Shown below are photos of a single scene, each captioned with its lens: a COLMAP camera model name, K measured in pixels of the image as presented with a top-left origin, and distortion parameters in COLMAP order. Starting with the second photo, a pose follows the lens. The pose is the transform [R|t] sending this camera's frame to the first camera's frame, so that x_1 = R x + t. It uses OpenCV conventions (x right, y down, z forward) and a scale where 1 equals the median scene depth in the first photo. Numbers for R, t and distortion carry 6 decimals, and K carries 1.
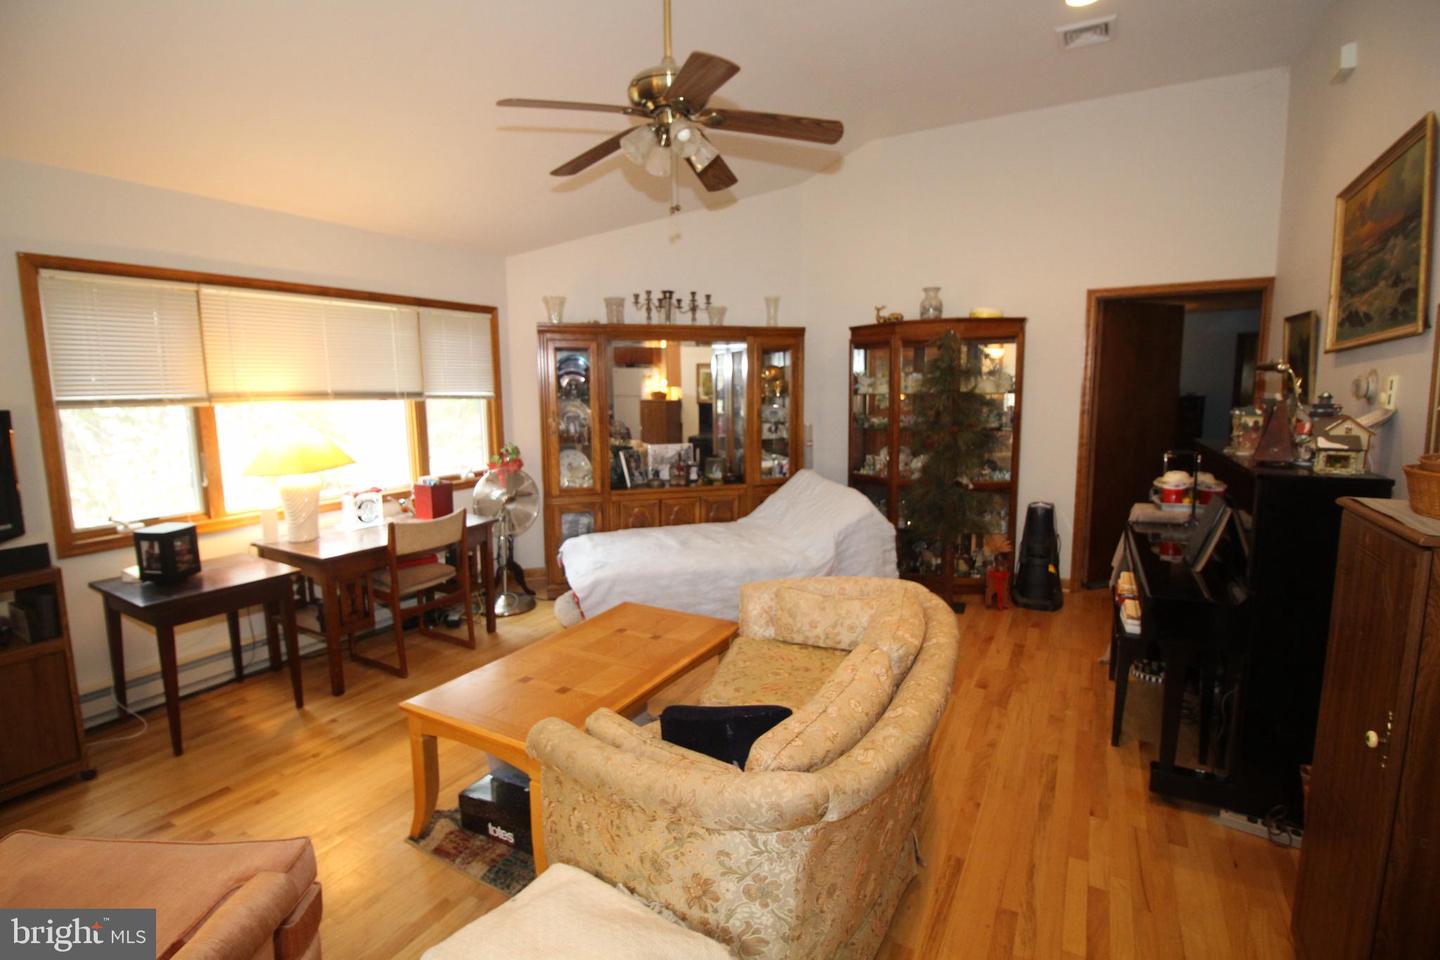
lens RADIAL K [[666.6, 0, 720.2], [0, 666.6, 470.1], [0, 0, 1]] dist [-0.002718, -0.010341]
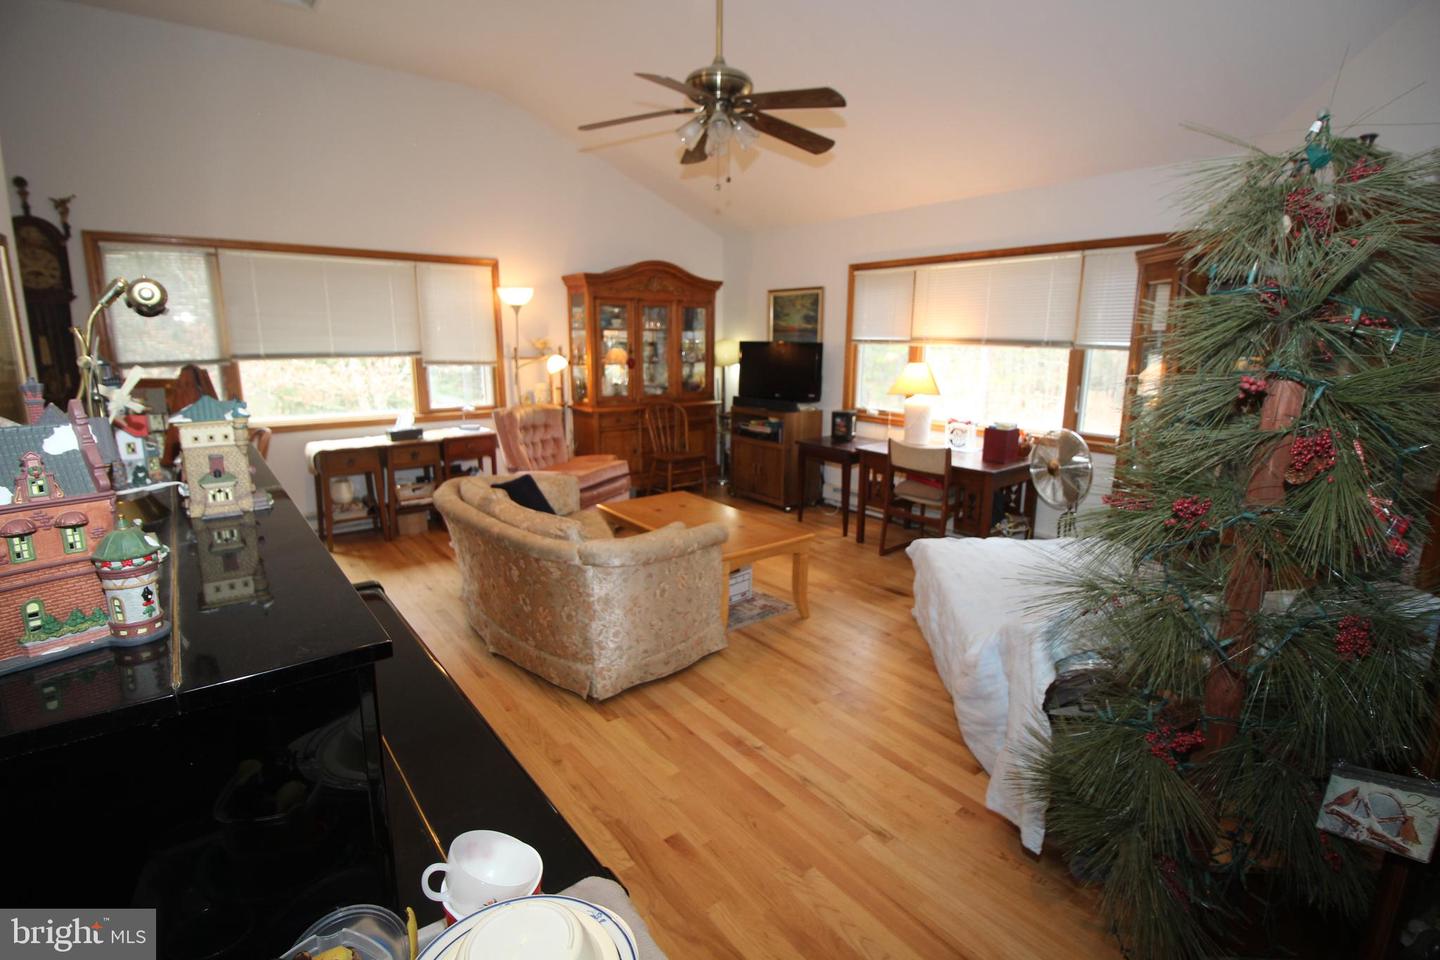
lens RADIAL K [[666.6, 0, 713.9], [0, 666.6, 470.7], [0, 0, 1]] dist [-0.002718, -0.010341]
pose [[-0.382846, 0.192114, -0.903615, 0.602041], [-0.121016, 0.959280, 0.255221, -0.110066], [0.915851, 0.207062, -0.344008, 0.819531]]
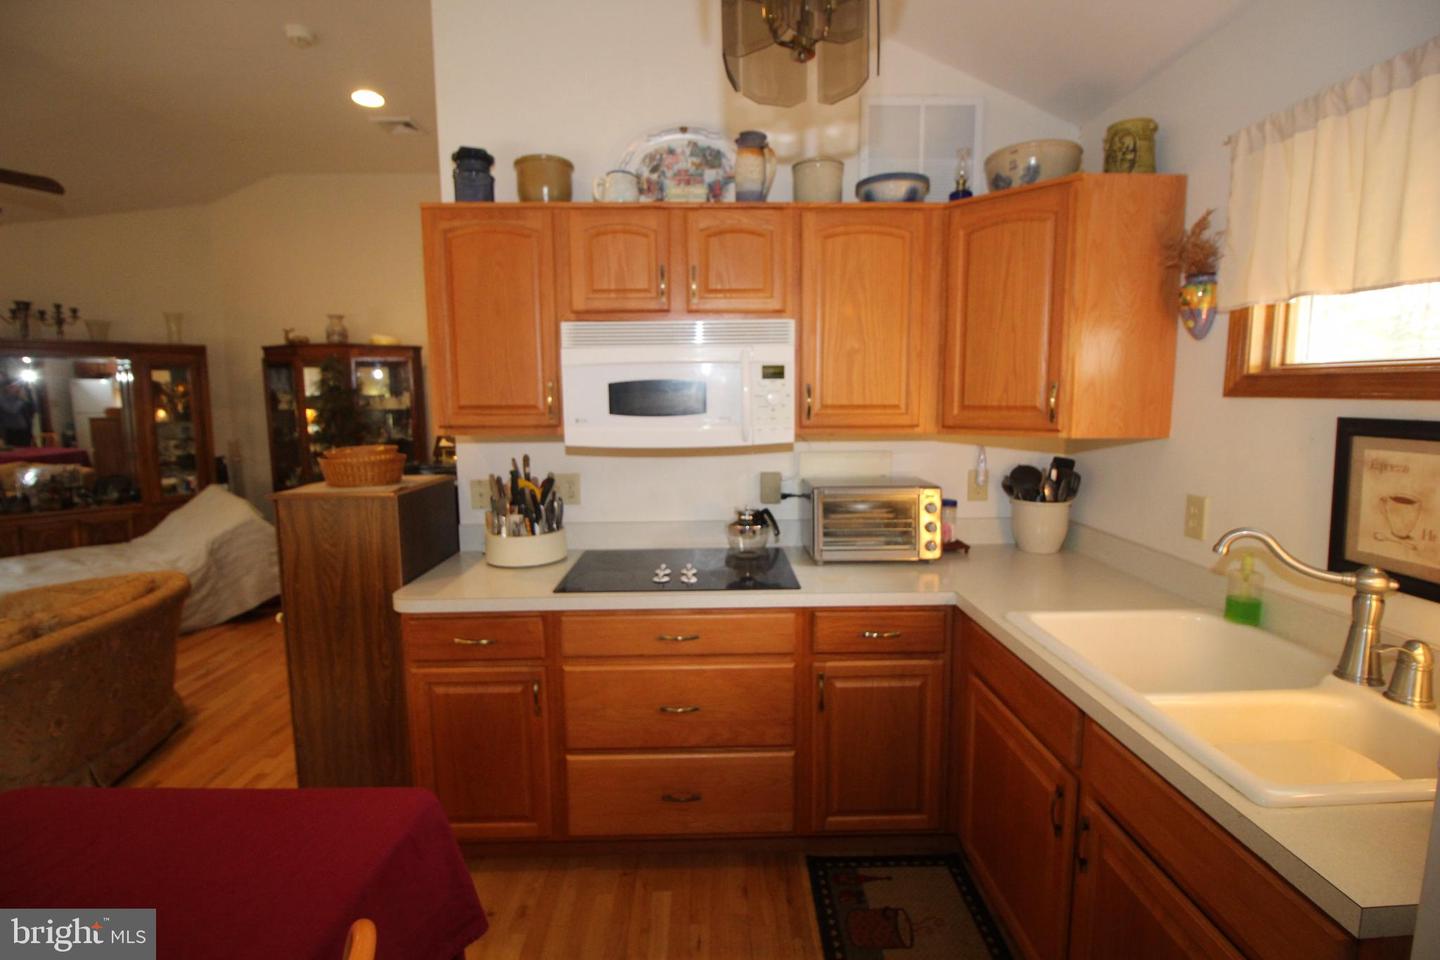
lens RADIAL K [[666.6, 0, 718.3], [0, 666.6, 469.1], [0, 0, 1]] dist [-0.002718, -0.010341]
pose [[0.862599, -0.049876, 0.503423, 0.299600], [0.060507, 0.998156, -0.004786, 0.028870], [-0.502257, 0.034589, 0.864027, -0.280246]]
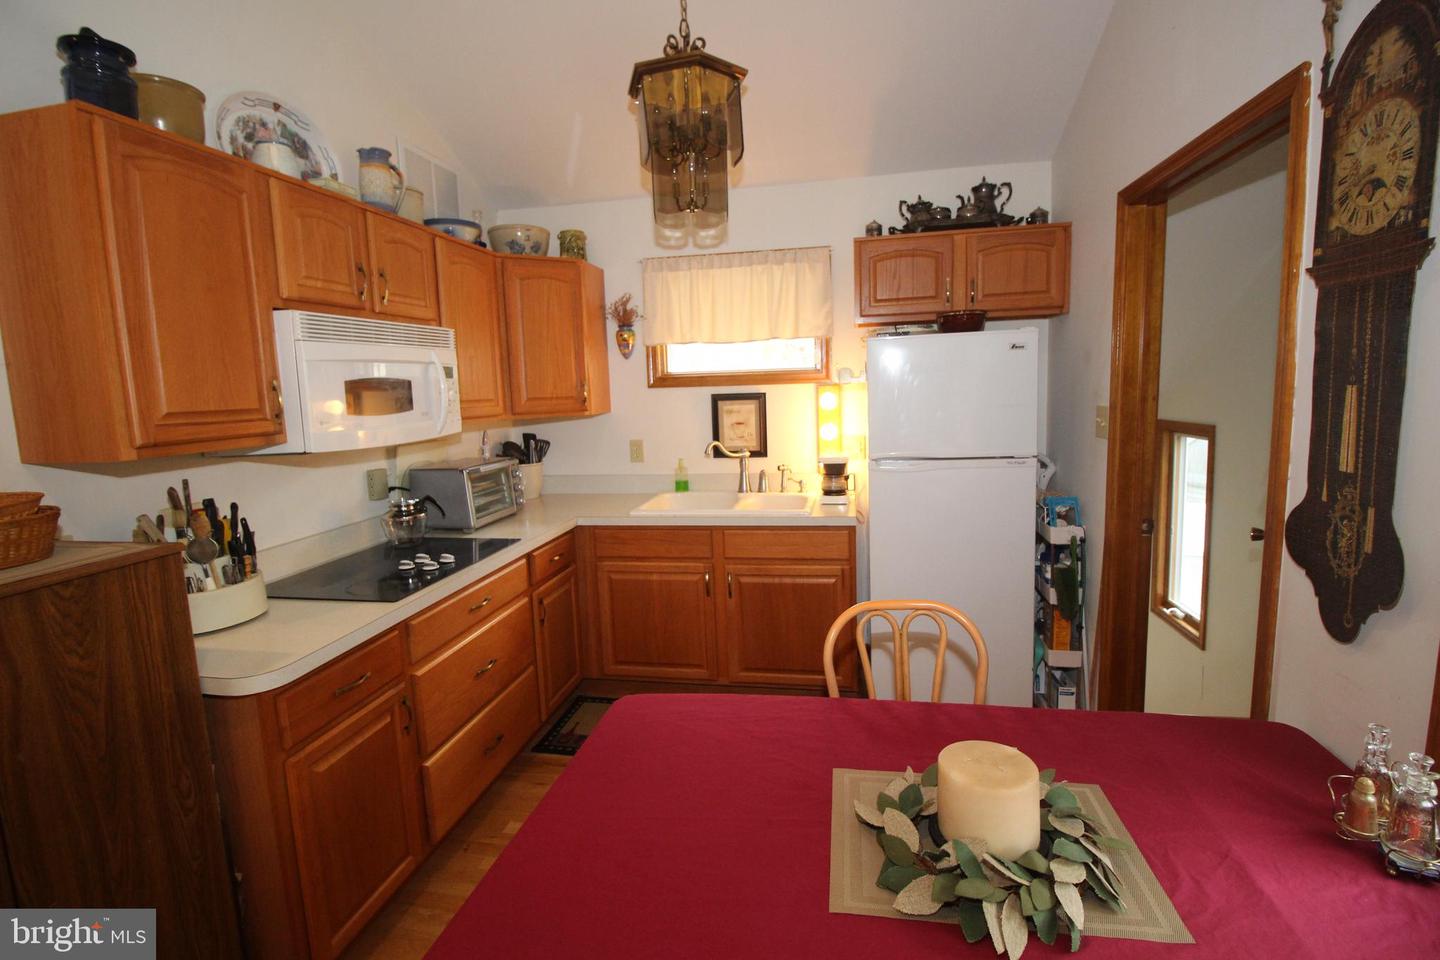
lens RADIAL K [[666.6, 0, 725.0], [0, 666.6, 461.7], [0, 0, 1]] dist [-0.002718, -0.010341]
pose [[-0.327652, -0.084867, 0.940979, -0.012872], [0.156858, 0.977249, 0.142757, -0.008631], [-0.931686, 0.194375, -0.306886, 0.062342]]
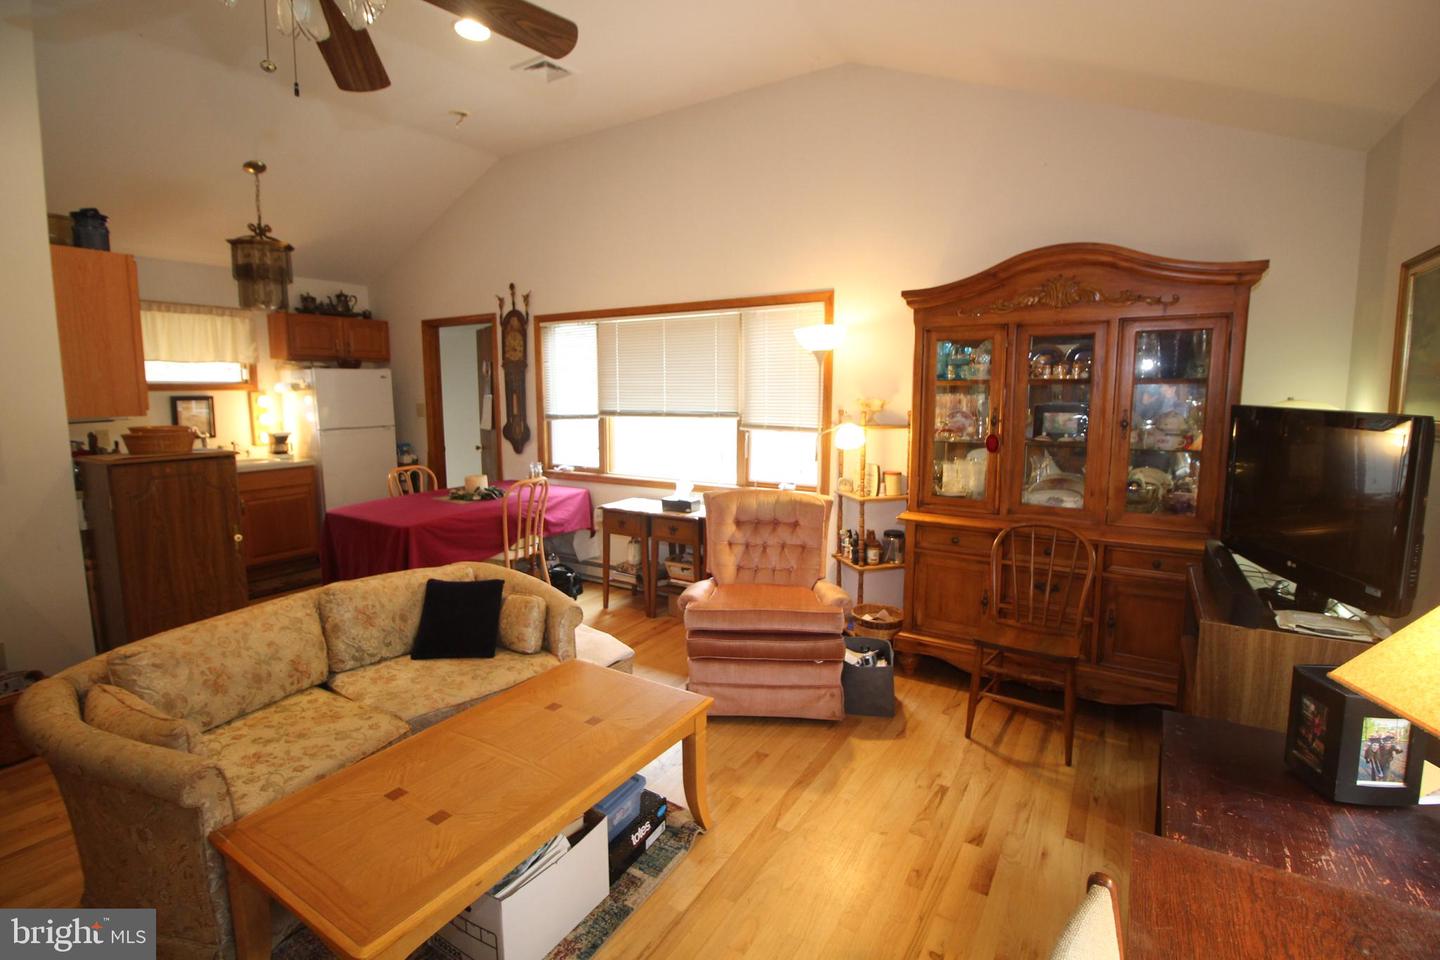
lens RADIAL K [[666.6, 0, 722.4], [0, 666.6, 473.1], [0, 0, 1]] dist [-0.002718, -0.010341]
pose [[-0.999276, 0.008696, 0.037038, -0.246341], [0.017612, 0.968671, 0.247724, -0.108678], [-0.033723, 0.248196, -0.968123, 0.880804]]
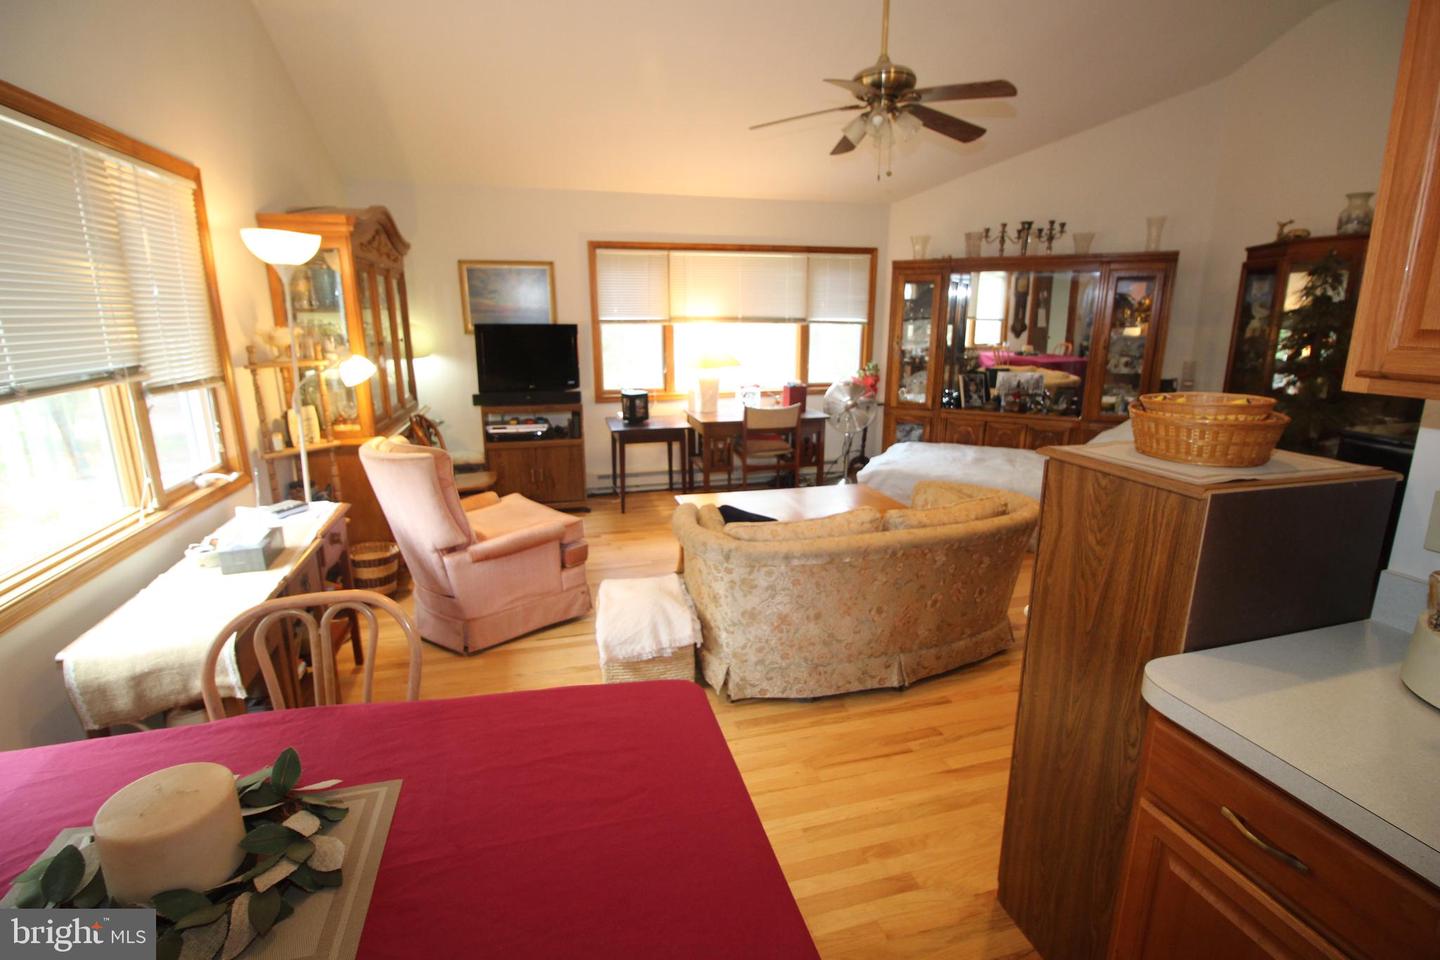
lens RADIAL K [[666.6, 0, 720.4], [0, 666.6, 474.3], [0, 0, 1]] dist [-0.002718, -0.010341]
pose [[0.707234, 0.174062, -0.685217, 0.373851], [-0.095173, 0.983836, 0.151687, 0.005022], [0.700544, -0.042064, 0.712369, -0.085350]]
